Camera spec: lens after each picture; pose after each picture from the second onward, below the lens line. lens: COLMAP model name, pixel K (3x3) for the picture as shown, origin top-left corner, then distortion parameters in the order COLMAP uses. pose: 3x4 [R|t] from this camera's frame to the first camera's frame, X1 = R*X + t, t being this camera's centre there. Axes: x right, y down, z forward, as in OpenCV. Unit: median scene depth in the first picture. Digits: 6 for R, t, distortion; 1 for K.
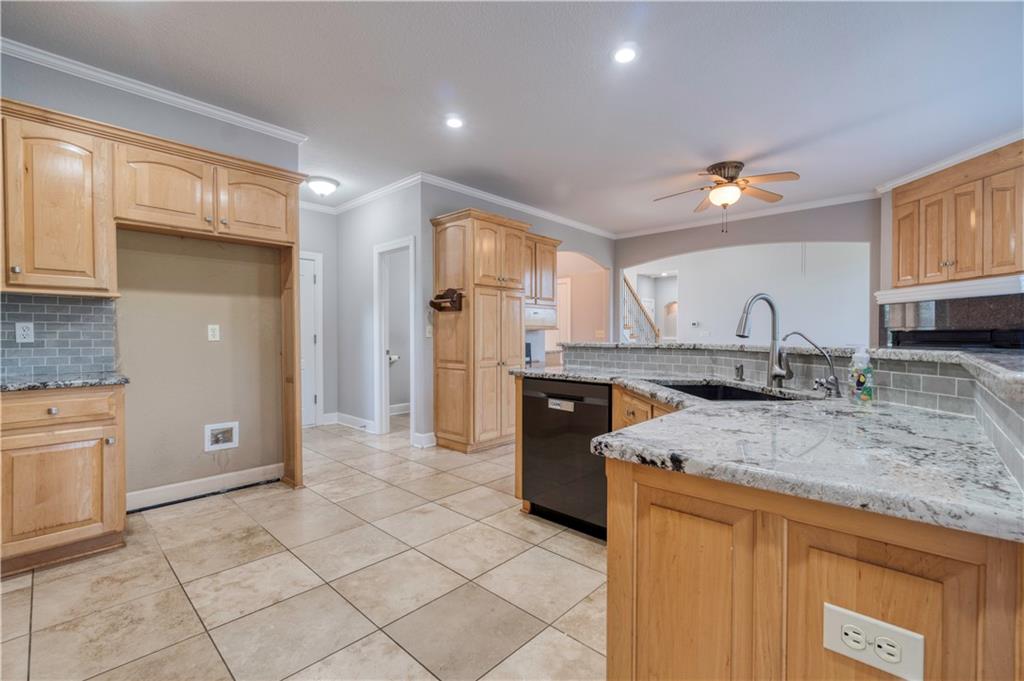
lens RADIAL K [[442.1, 0, 508.3], [0, 442.1, 343.0], [0, 0, 1]] dist [-0.005214, -0.000494]
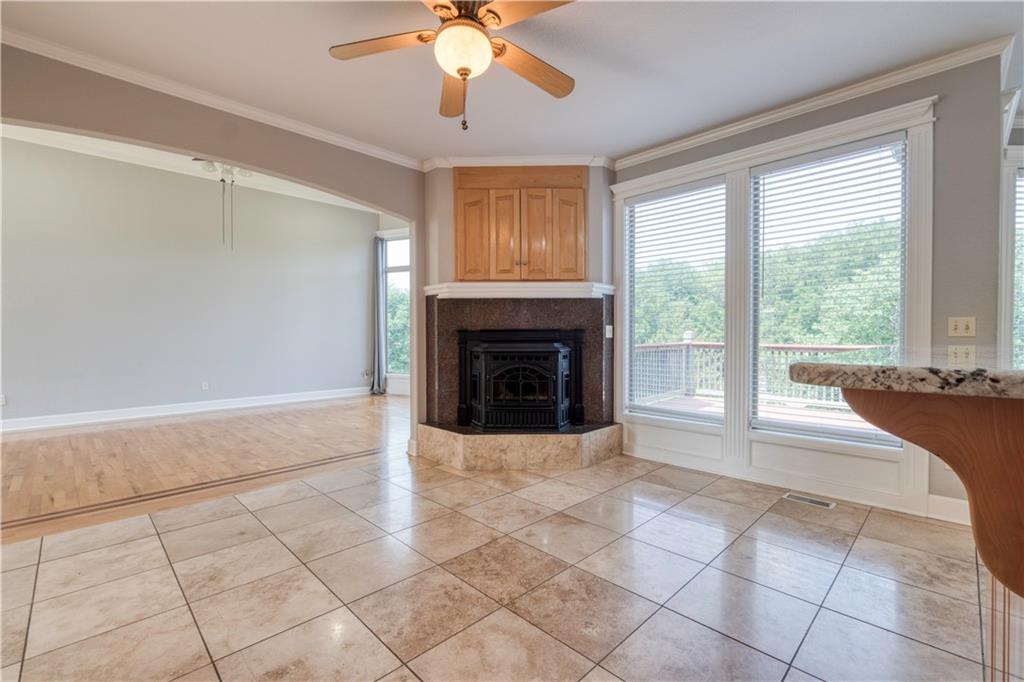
lens RADIAL K [[442.1, 0, 508.8], [0, 442.1, 341.9], [0, 0, 1]] dist [-0.005214, -0.000494]
pose [[0.037206, -0.009951, 0.999258, -0.002535], [0.015047, 0.999843, 0.009397, -0.011548], [-0.999194, 0.014686, 0.037350, 1.019631]]
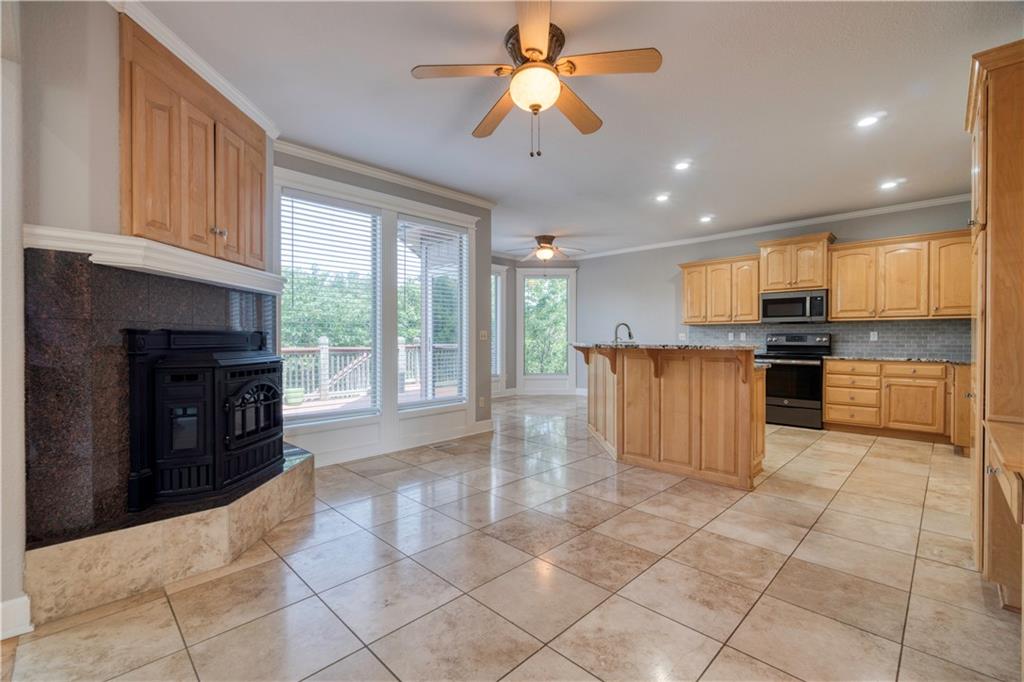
lens RADIAL K [[442.1, 0, 511.1], [0, 442.1, 343.1], [0, 0, 1]] dist [-0.005214, -0.000494]
pose [[-0.999560, 0.003856, 0.029404, 0.536842], [0.004531, 0.999727, 0.022924, -0.025355], [-0.029308, 0.023047, -0.999305, 1.685727]]
